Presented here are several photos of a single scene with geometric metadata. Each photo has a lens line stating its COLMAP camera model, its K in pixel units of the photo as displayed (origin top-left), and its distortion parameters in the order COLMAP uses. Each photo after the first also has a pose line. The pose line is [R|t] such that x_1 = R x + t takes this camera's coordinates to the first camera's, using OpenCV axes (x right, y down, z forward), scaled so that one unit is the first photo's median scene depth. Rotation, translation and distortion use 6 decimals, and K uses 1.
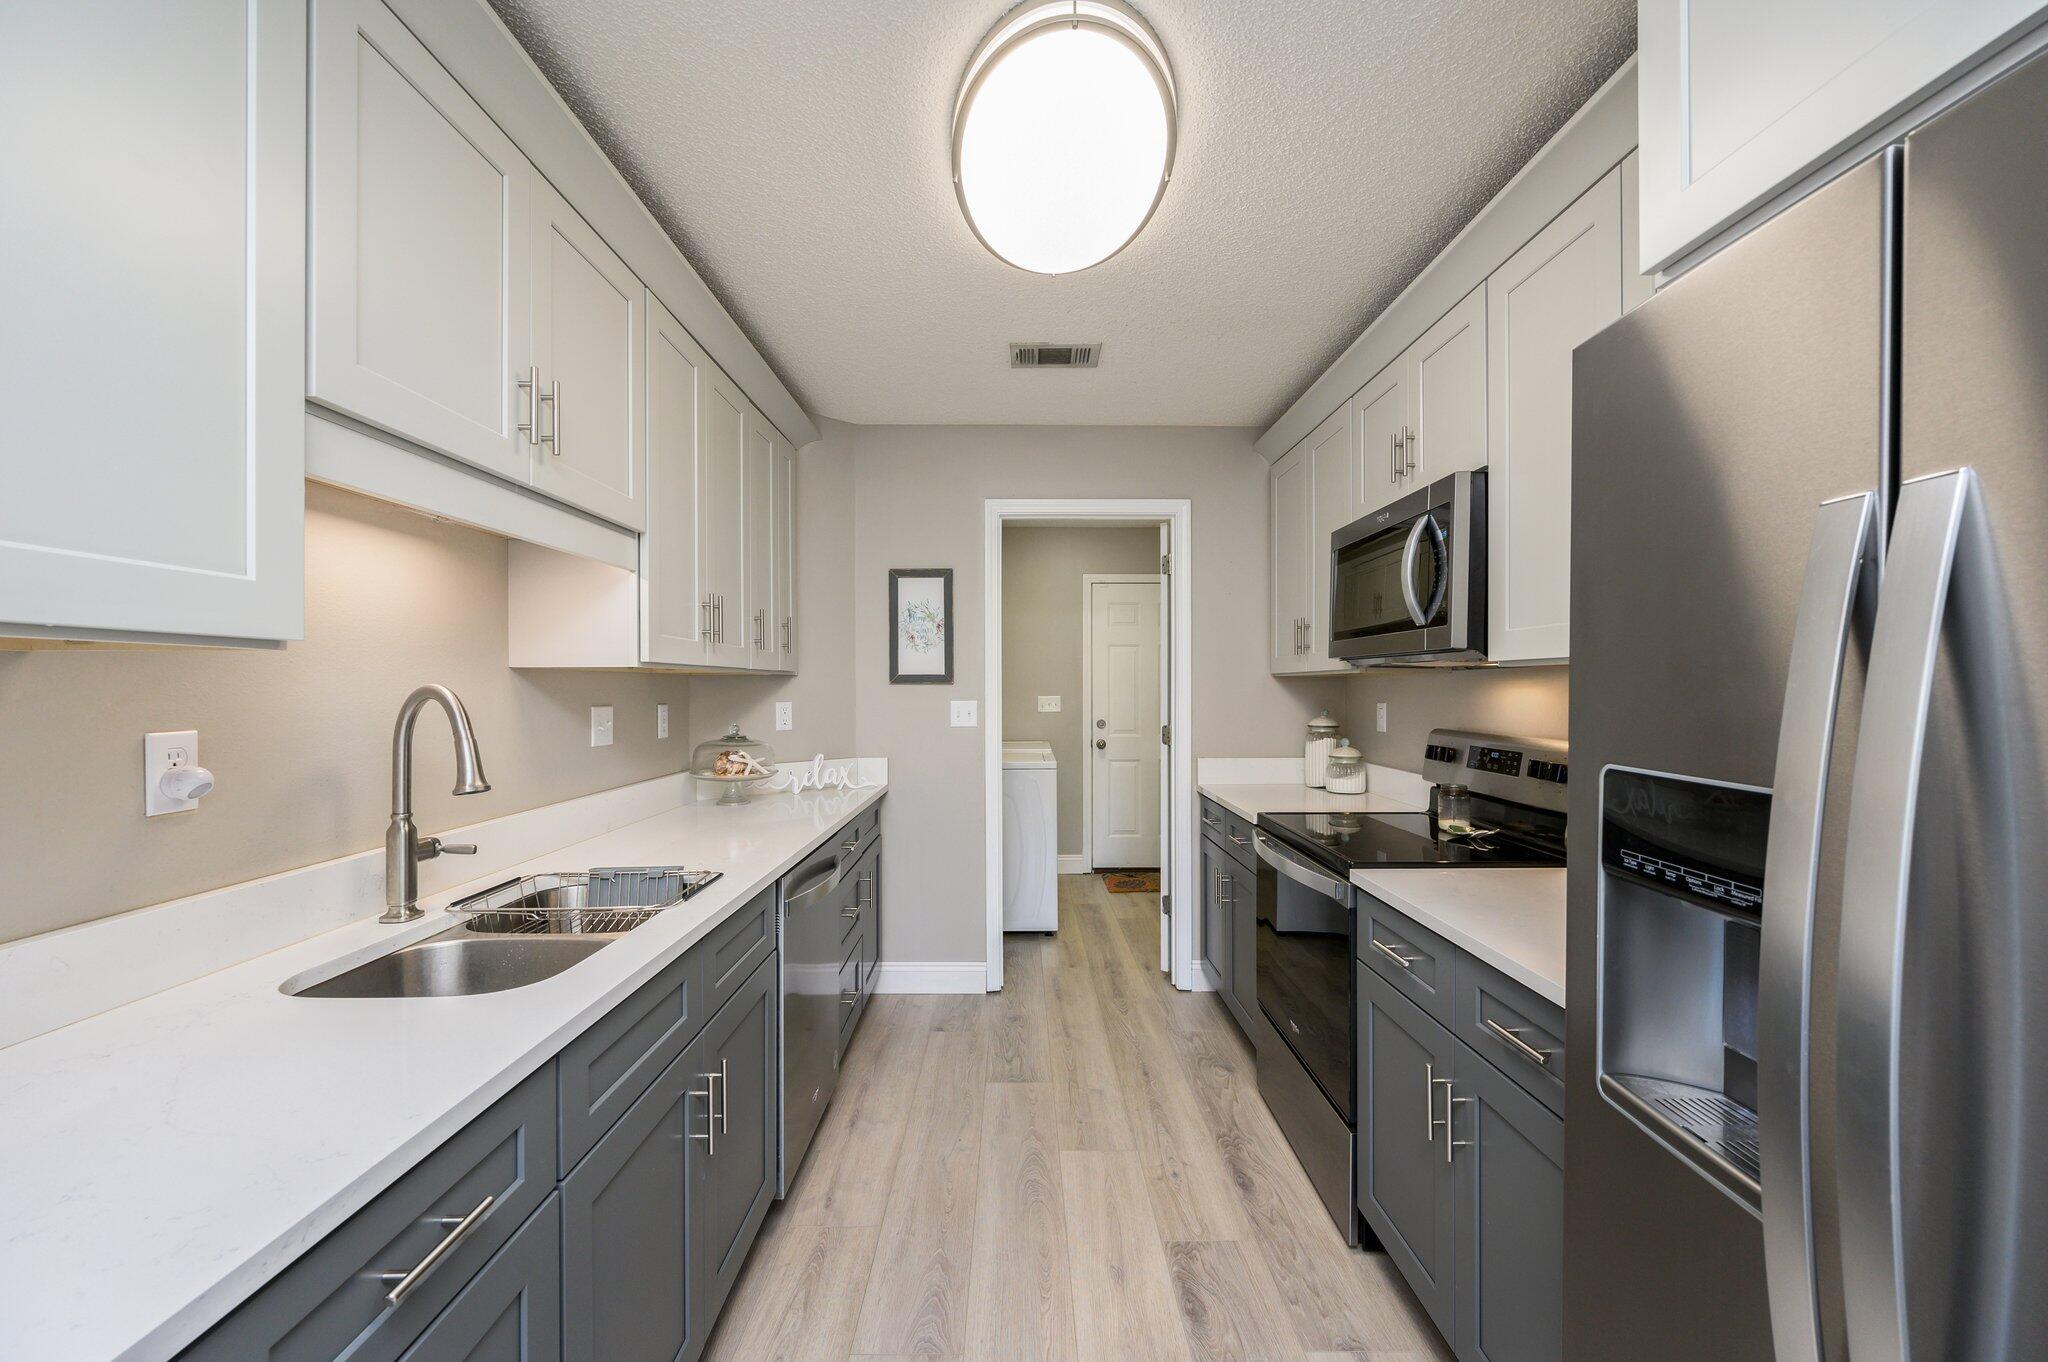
lens RADIAL K [[816.3, 0, 1028.8], [0, 816.3, 684.7], [0, 0, 1]] dist [-0.000253, 0.000028]
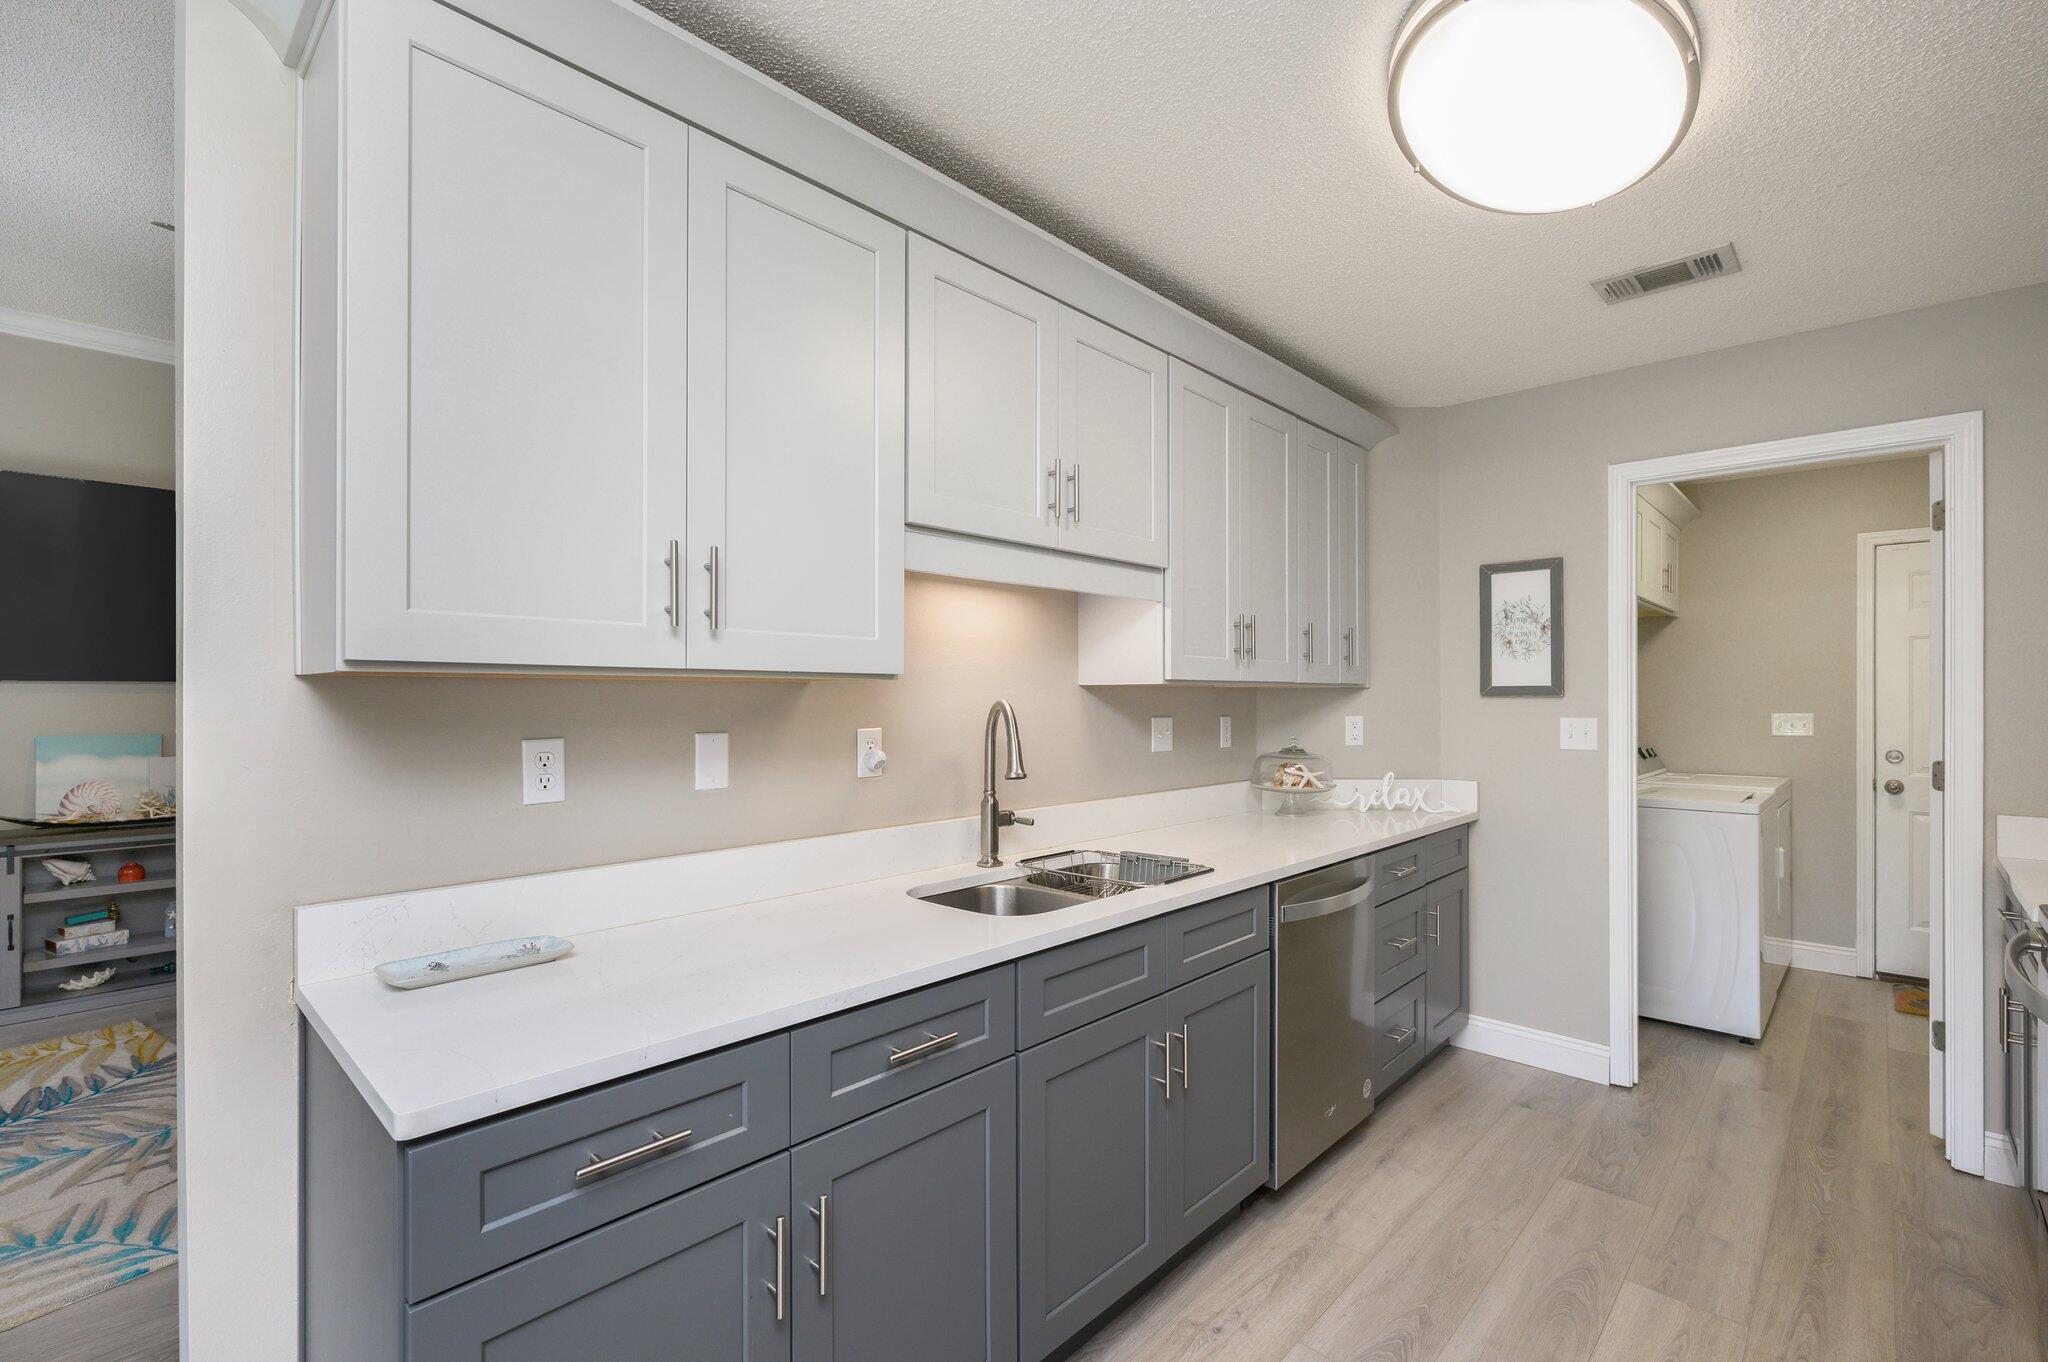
lens RADIAL K [[913.2, 0, 1025.7], [0, 913.2, 694.8], [0, 0, 1]] dist [0.002248, 0.001282]
pose [[0.719403, 0.000721, -0.694592, 0.234826], [-0.000434, 1.000000, 0.000588, -0.005696], [0.694592, -0.000121, 0.719404, -0.058123]]
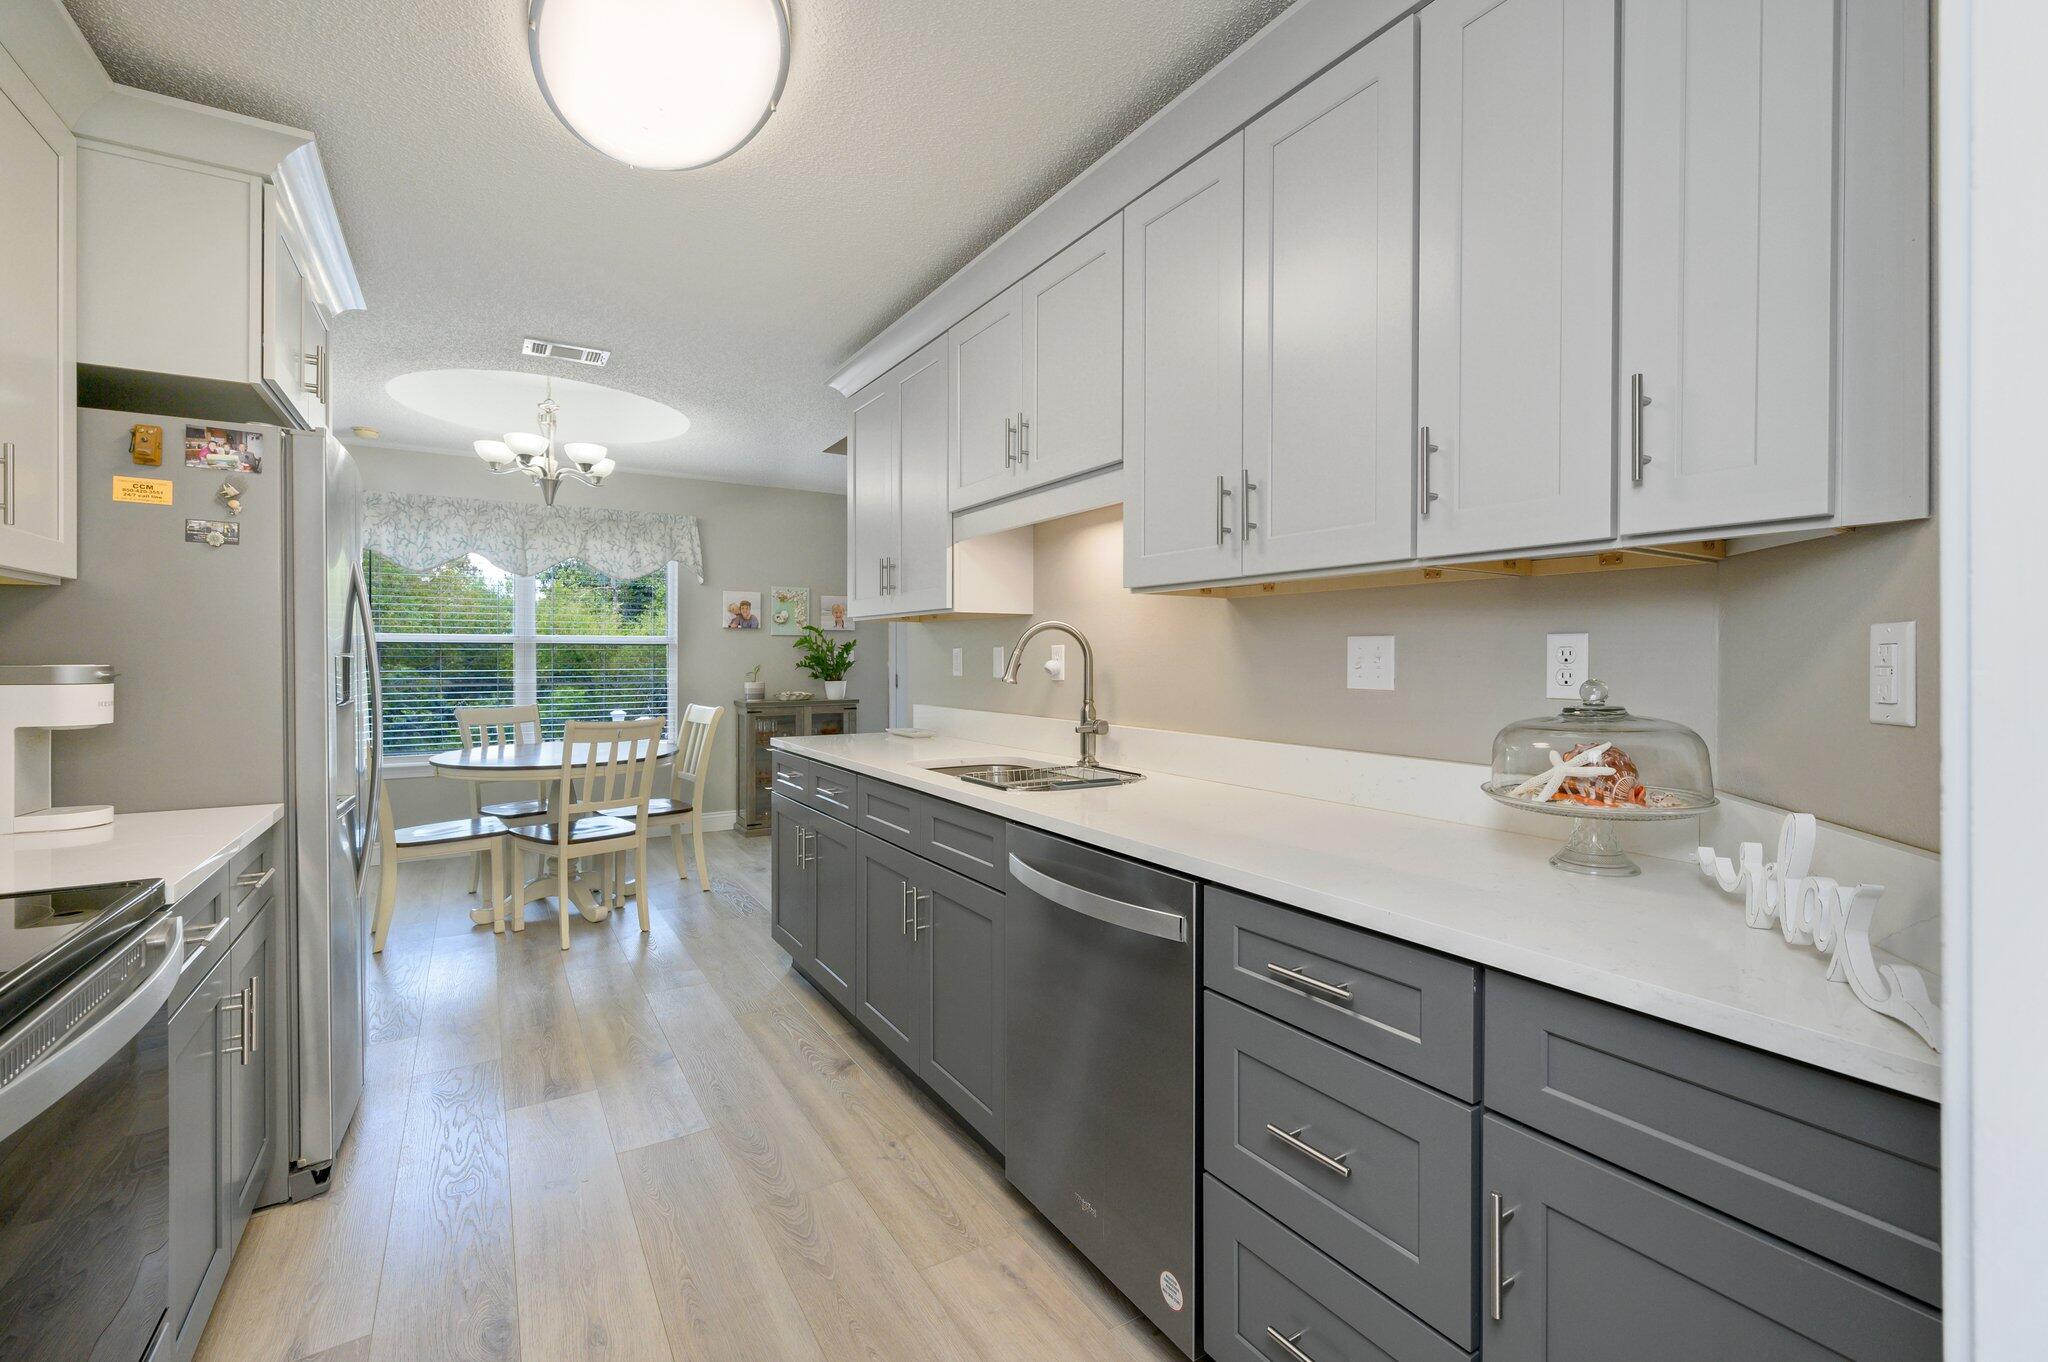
lens RADIAL K [[870.9, 0, 1023.1], [0, 870.9, 660.8], [0, 0, 1]] dist [-0.000891, -0.000461]
pose [[-0.857001, 0.001273, -0.515314, 0.147638], [0.002551, 0.999995, -0.001772, 0.050280], [0.515309, -0.002833, -0.857000, 1.519317]]
